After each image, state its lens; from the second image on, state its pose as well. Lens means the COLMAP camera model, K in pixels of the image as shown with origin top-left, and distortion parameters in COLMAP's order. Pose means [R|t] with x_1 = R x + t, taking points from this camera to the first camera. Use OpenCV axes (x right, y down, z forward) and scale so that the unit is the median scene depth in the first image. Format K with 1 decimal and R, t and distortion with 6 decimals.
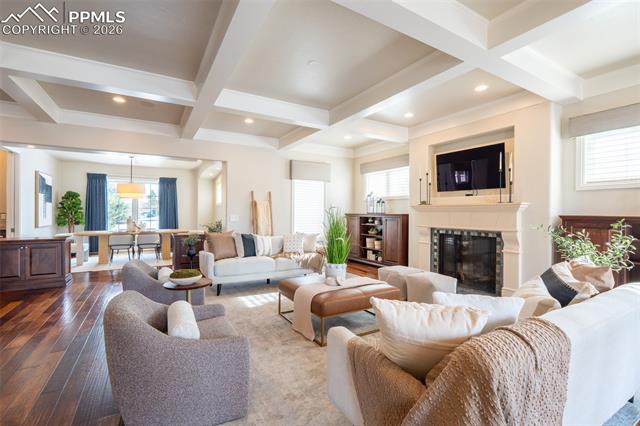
lens RADIAL K [[287.2, 0, 319.8], [0, 287.2, 213.5], [0, 0, 1]] dist [-0.005152, -0.001451]
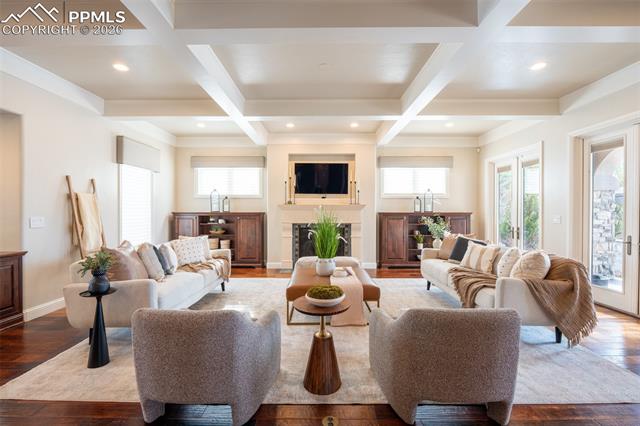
lens RADIAL K [[287.2, 0, 316.8], [0, 287.2, 213.4], [0, 0, 1]] dist [-0.005152, -0.001451]
pose [[0.521370, -0.011599, 0.853252, -0.560366], [0.004795, 0.999932, 0.010663, -0.004315], [-0.853317, -0.001469, 0.521390, 0.287171]]
